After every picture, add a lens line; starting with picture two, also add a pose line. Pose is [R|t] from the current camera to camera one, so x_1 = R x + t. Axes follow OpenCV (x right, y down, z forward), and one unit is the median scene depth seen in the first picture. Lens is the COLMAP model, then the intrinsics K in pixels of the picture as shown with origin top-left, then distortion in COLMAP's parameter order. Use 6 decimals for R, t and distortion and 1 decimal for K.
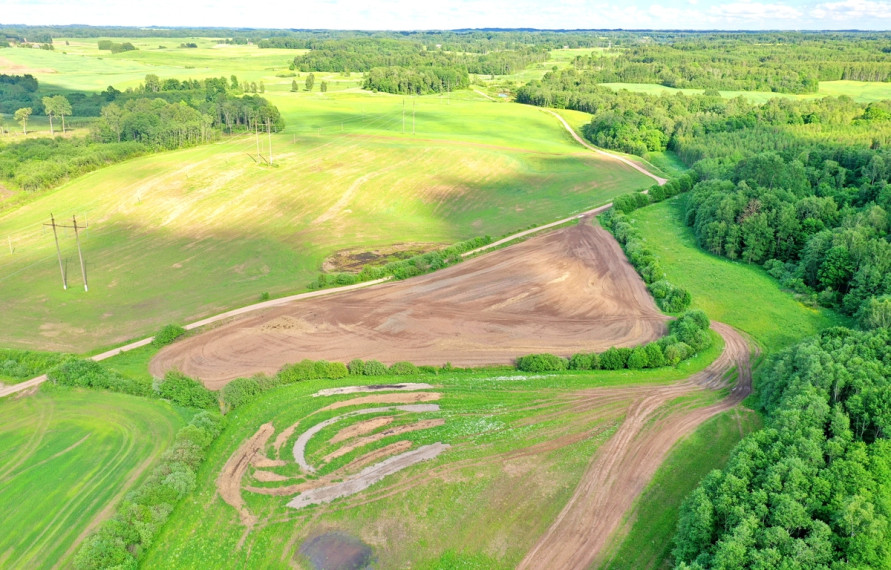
lens RADIAL K [[709.8, 0, 443.4], [0, 709.8, 271.4], [0, 0, 1]] dist [0.011299, 0.003313]
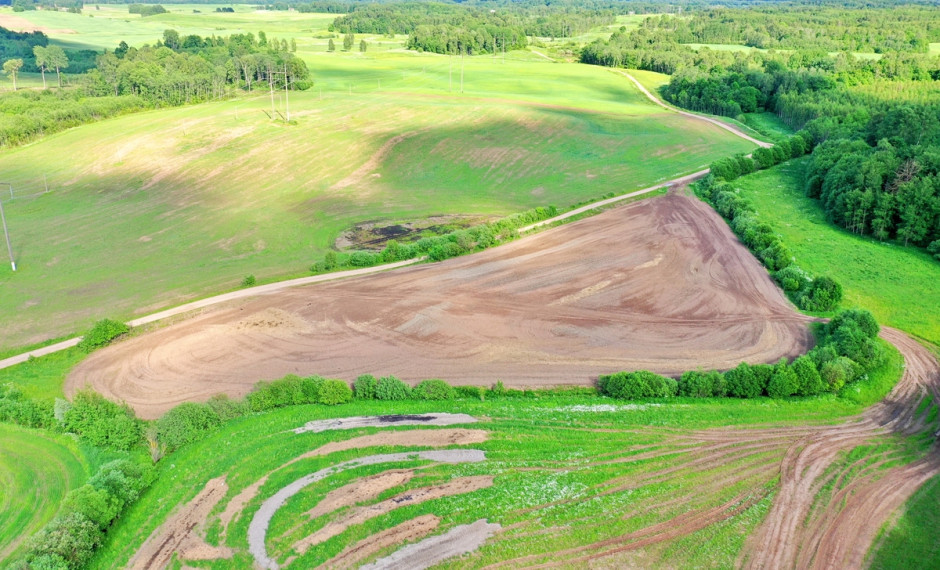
lens RADIAL K [[744.7, 0, 467.5], [0, 744.7, 266.0], [0, 0, 1]] dist [0.007696, 0.007185]
pose [[0.999246, 0.012710, -0.036699, 0.000725], [-0.012205, 0.999828, 0.013951, 0.005405], [0.036870, -0.013492, 0.999229, 0.202028]]
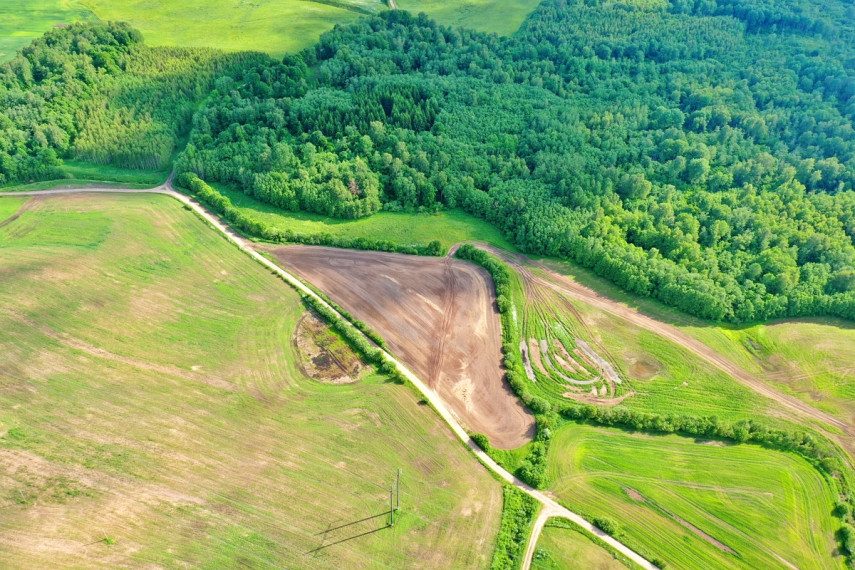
lens RADIAL K [[678.5, 0, 427.5], [0, 678.5, 285.0], [0, 0, 1]] dist [0.007784, 0.005434]
pose [[0.077956, -0.602639, 0.794197, -1.025899], [0.304895, 0.772865, 0.556524, -0.781909], [-0.949190, 0.198762, 0.243991, 0.501055]]
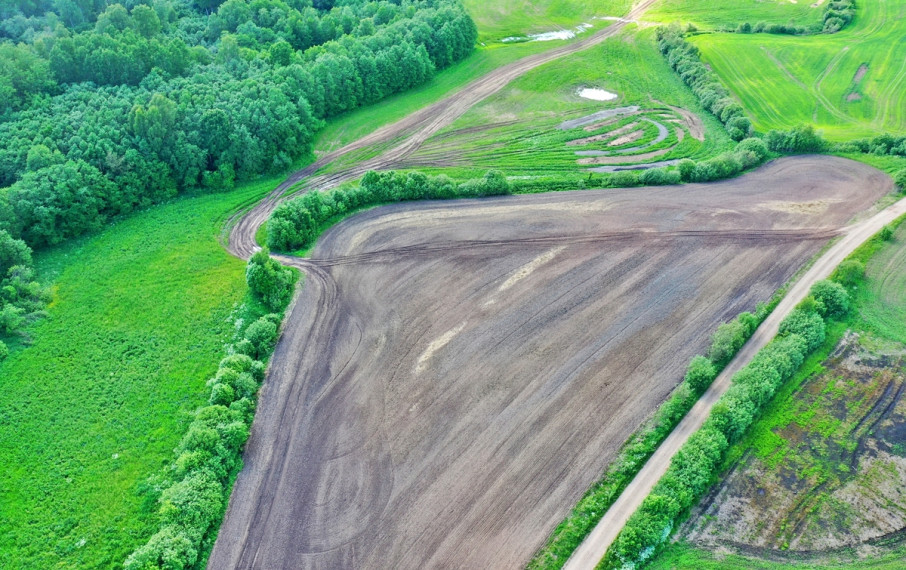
lens RADIAL K [[709.0, 0, 453.0], [0, 709.0, 285.0], [0, 0, 1]] dist [0.002843, 0.007678]
pose [[-0.998565, 0.029430, -0.044738, 0.162690], [-0.018474, 0.594831, 0.803638, -0.397262], [0.050263, 0.803312, -0.593434, 1.185090]]
